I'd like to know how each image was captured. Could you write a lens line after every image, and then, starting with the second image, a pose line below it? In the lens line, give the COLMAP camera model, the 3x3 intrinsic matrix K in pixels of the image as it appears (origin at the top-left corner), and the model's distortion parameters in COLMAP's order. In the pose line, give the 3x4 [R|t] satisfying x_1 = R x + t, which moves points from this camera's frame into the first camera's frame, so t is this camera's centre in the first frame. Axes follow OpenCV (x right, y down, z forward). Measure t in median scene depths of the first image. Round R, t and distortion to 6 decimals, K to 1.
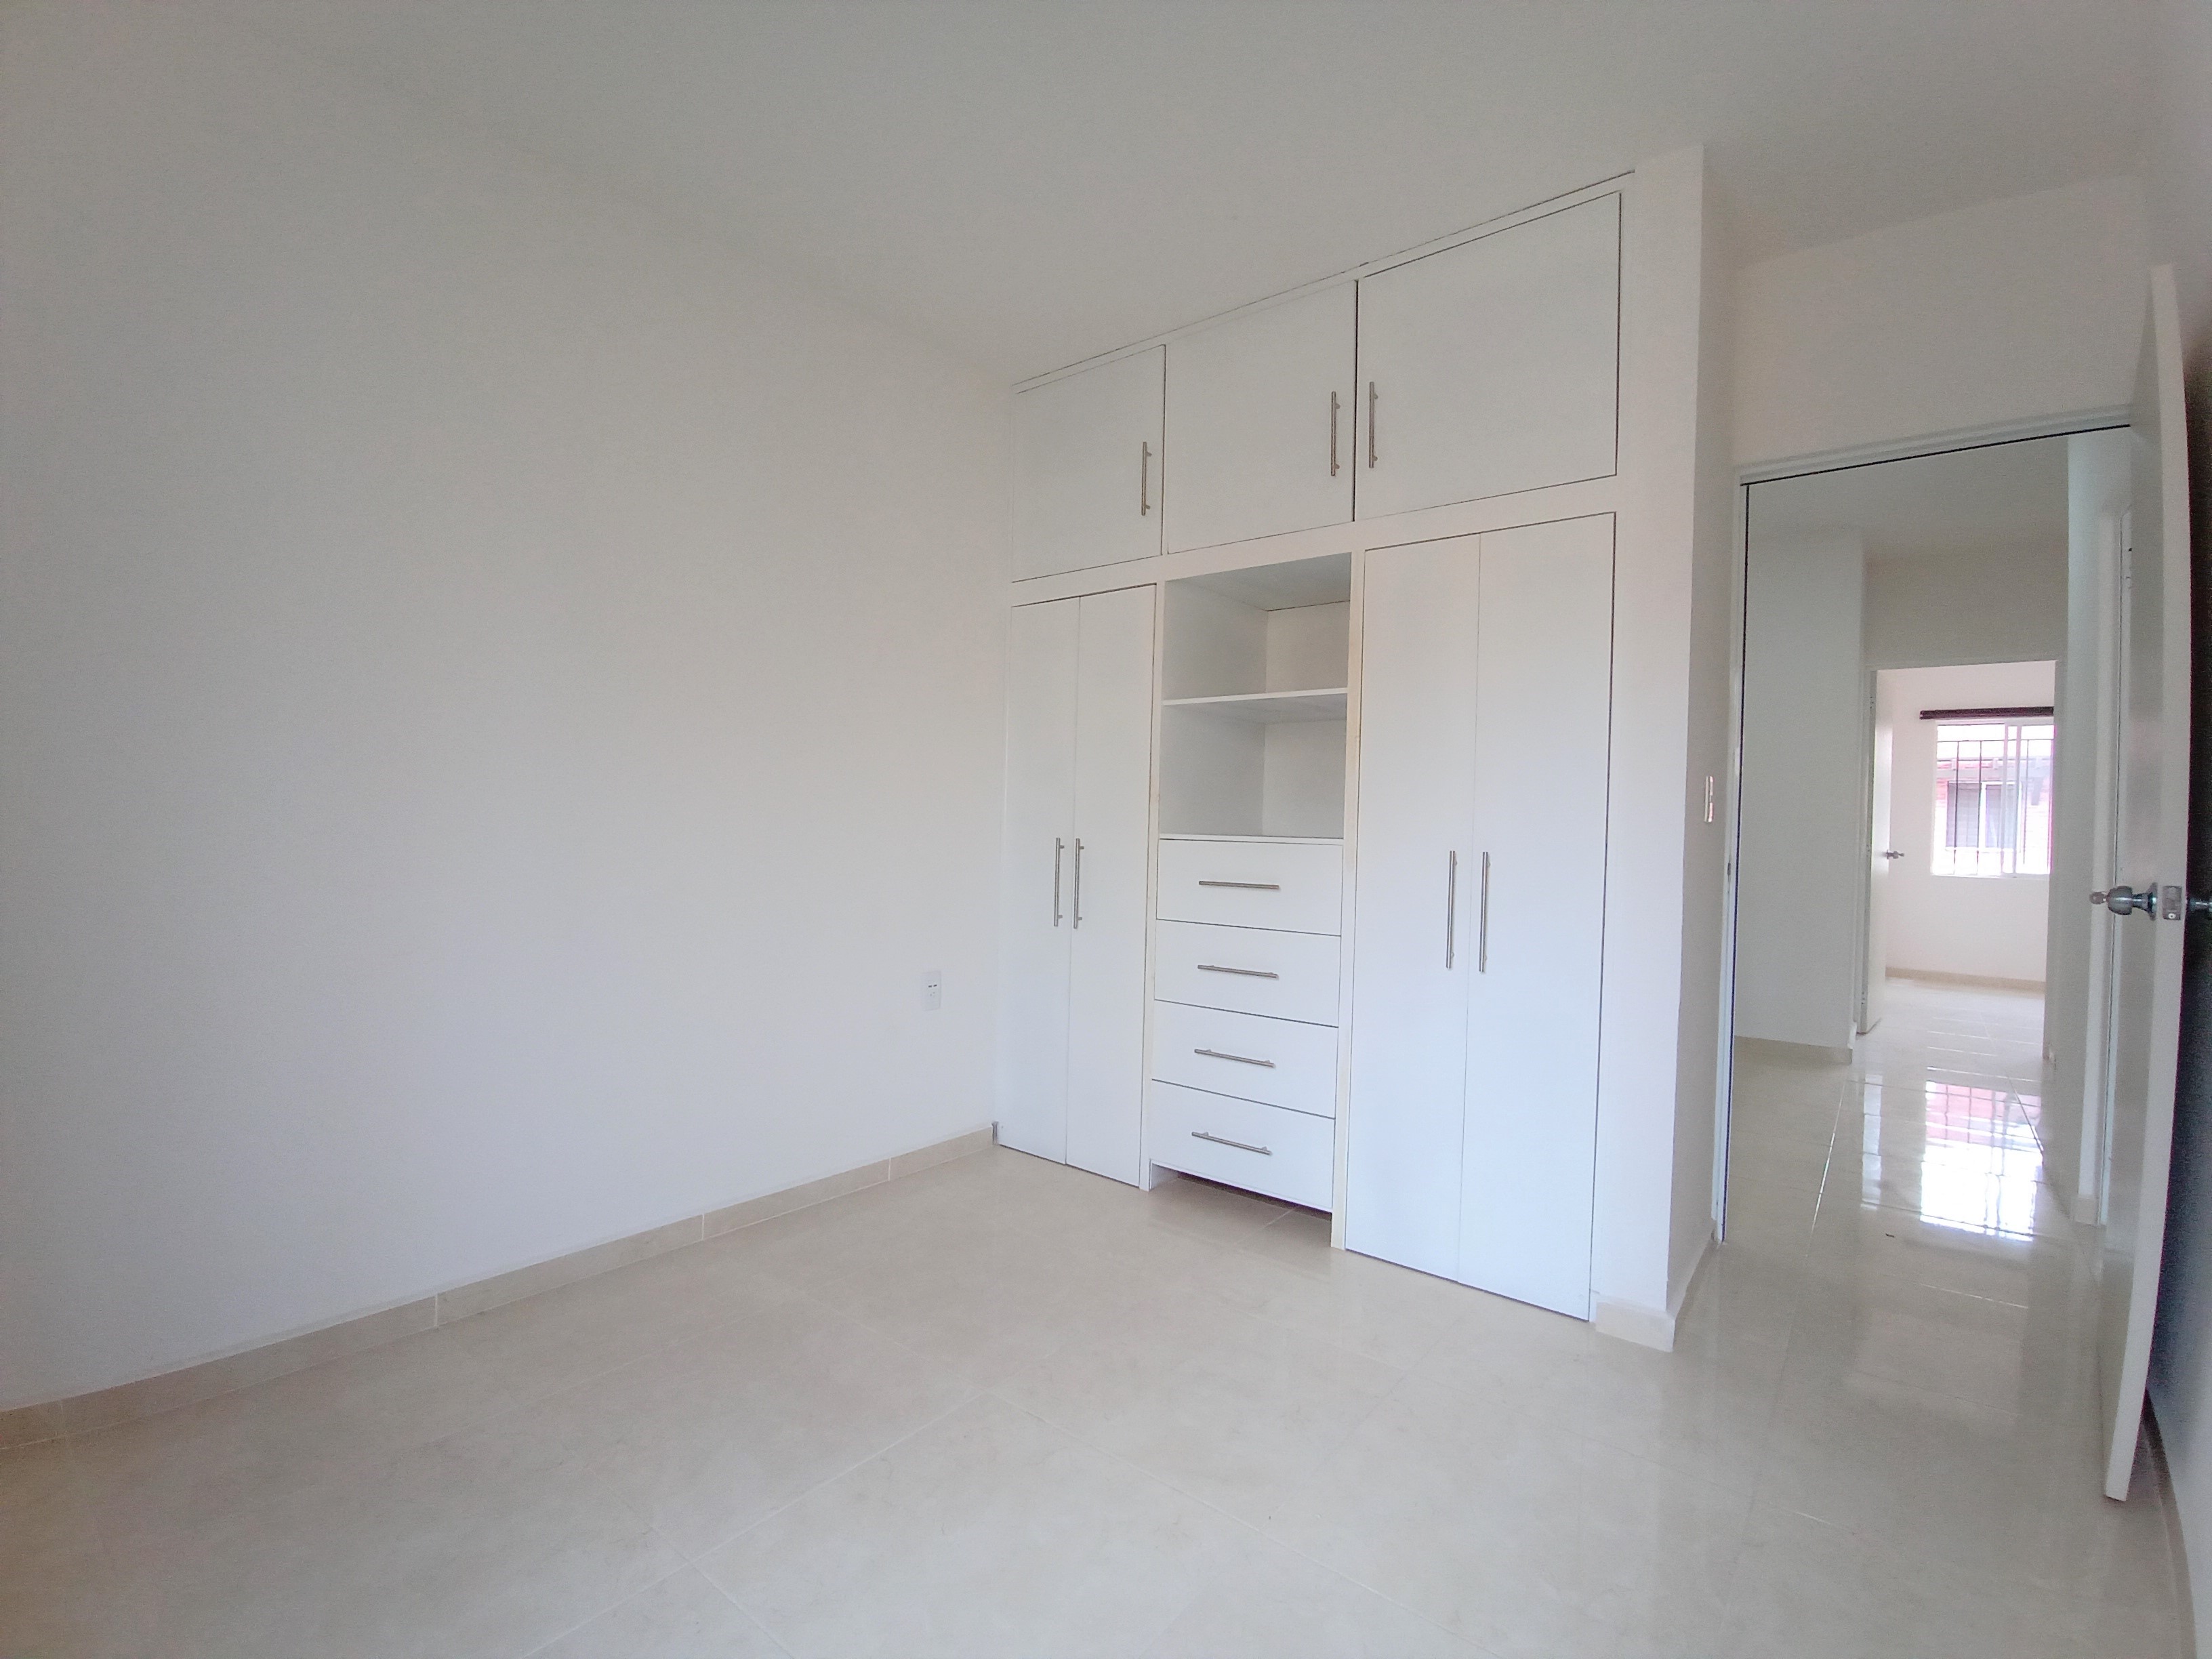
lens RADIAL K [[1016.3, 0, 1117.8], [0, 1016.3, 833.8], [0, 0, 1]] dist [-0.025479, 0.009595]
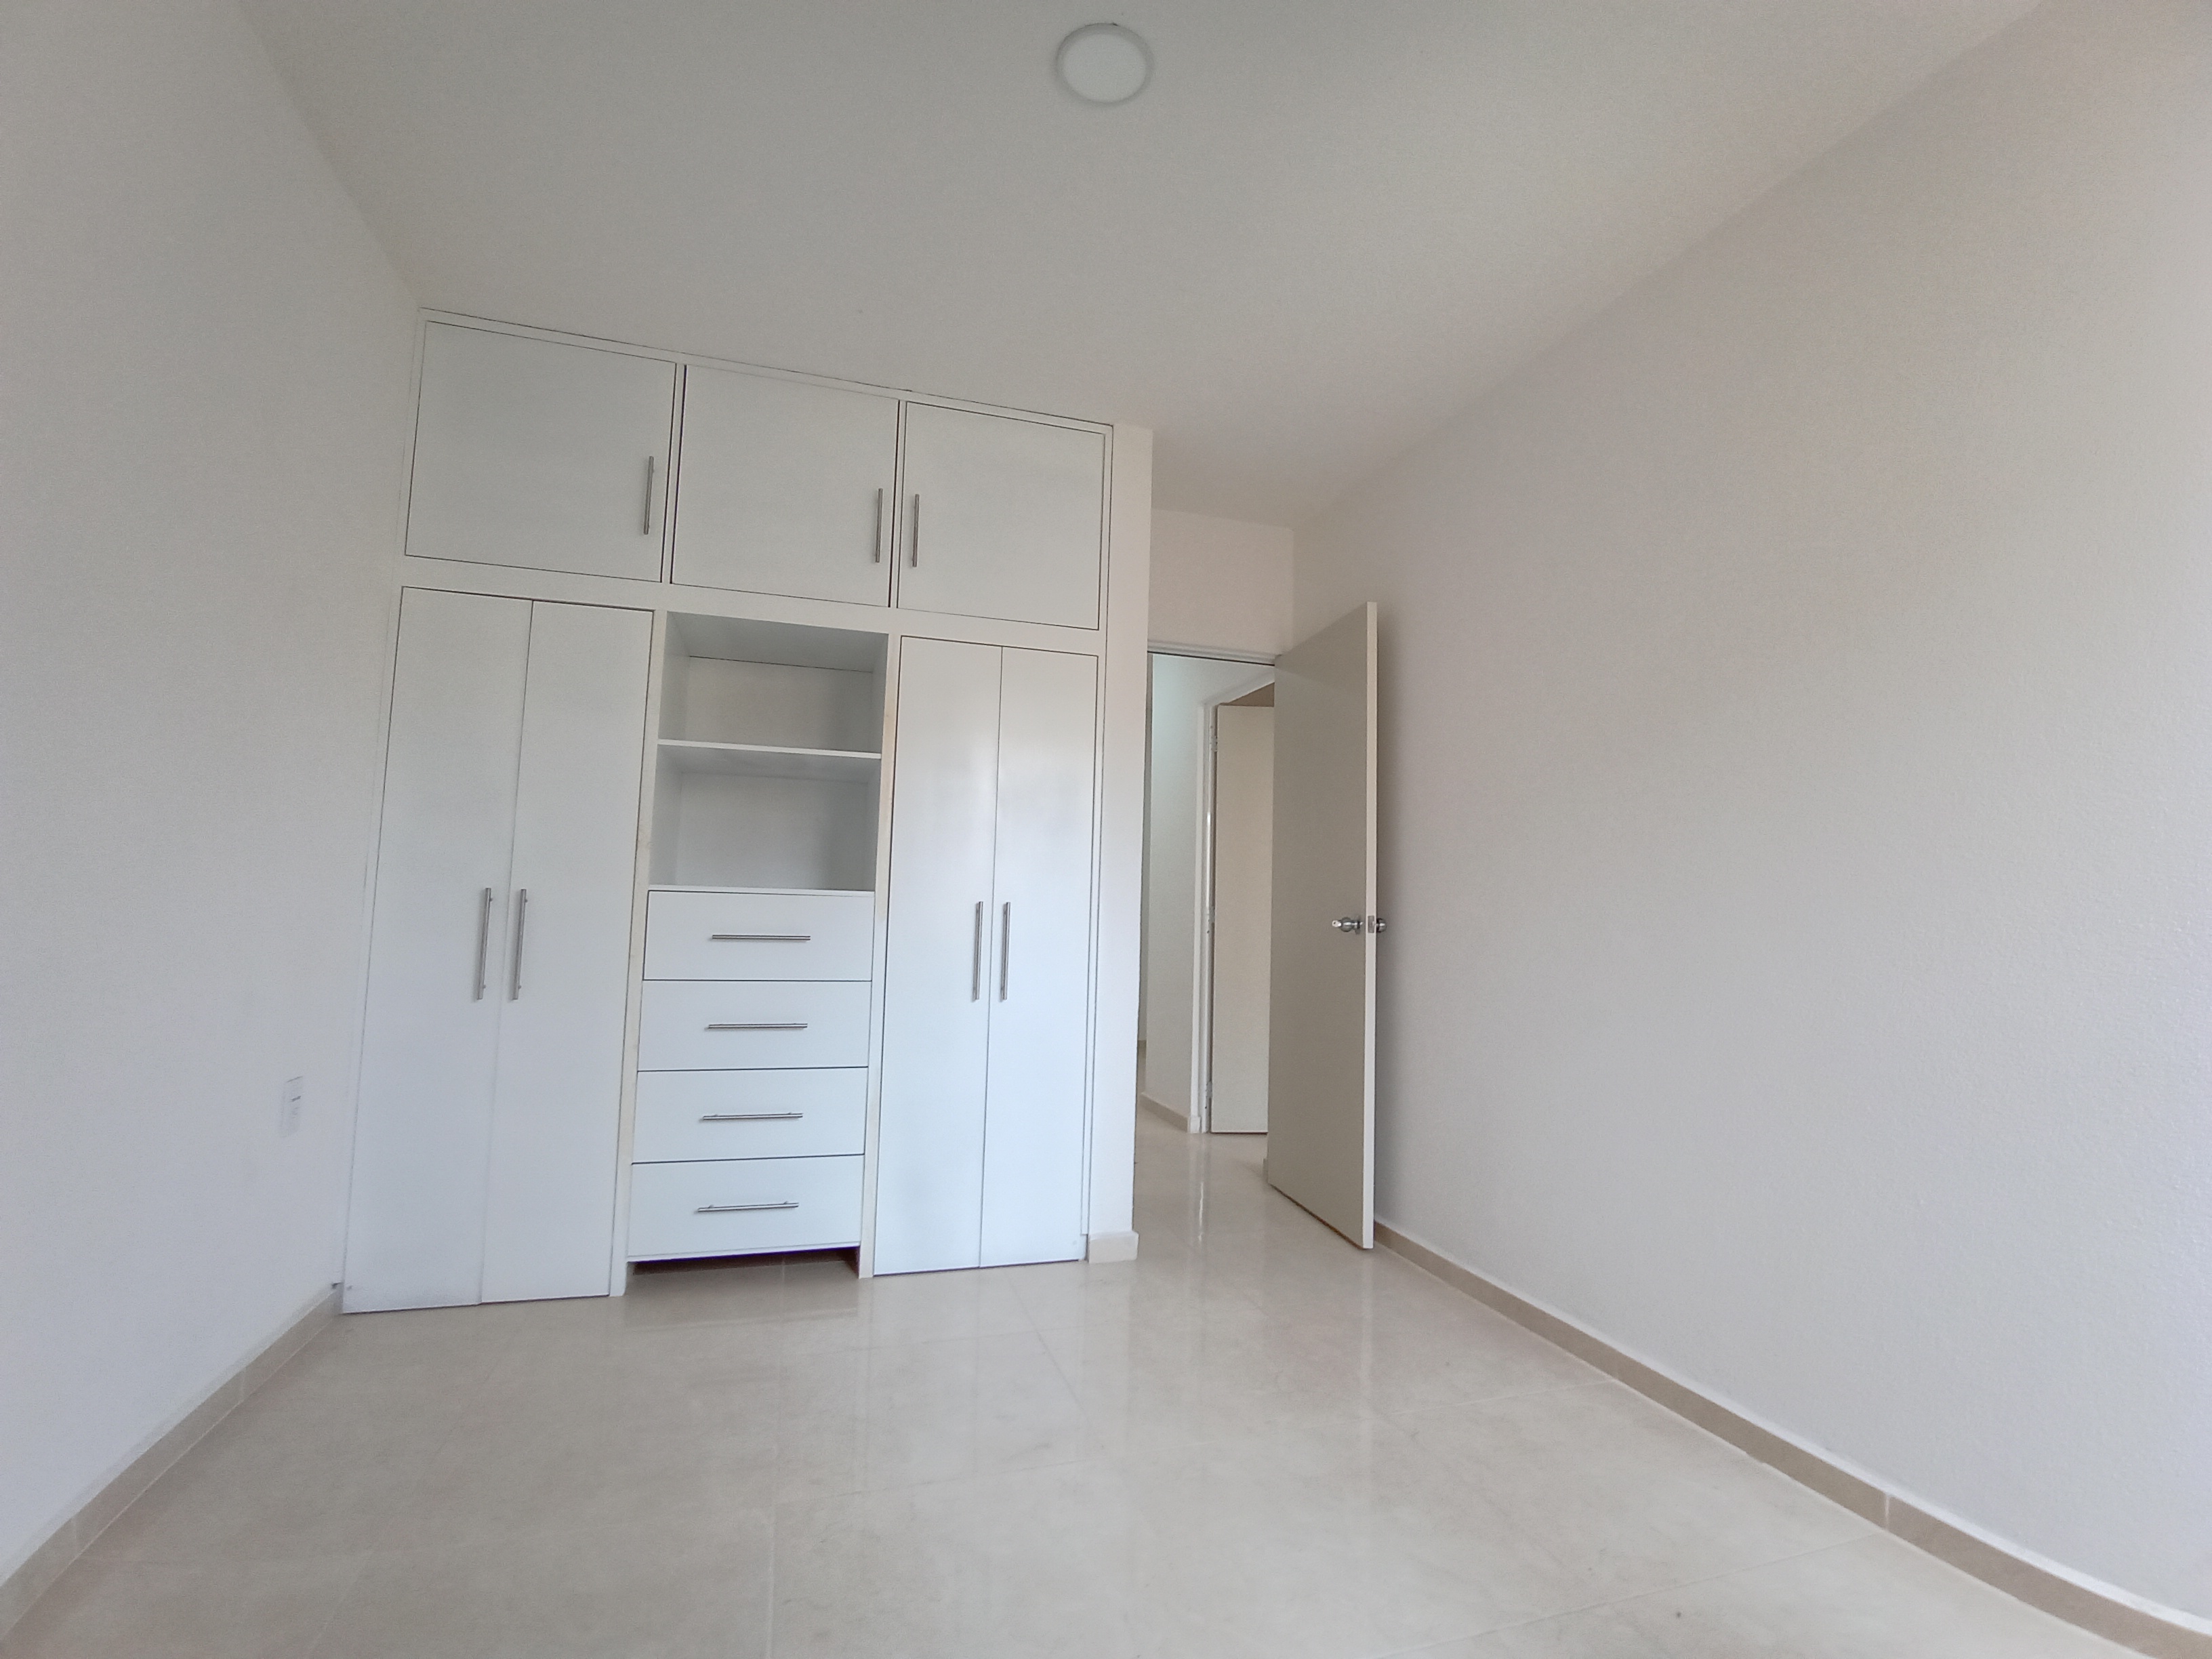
lens RADIAL K [[1016.3, 0, 1117.8], [0, 1016.3, 833.8], [0, 0, 1]] dist [-0.025479, 0.009595]
pose [[0.559783, 0.058011, 0.826606, -0.524183], [-0.003019, 0.997683, -0.067972, 0.016152], [-0.828634, 0.035553, 0.558661, 0.168967]]
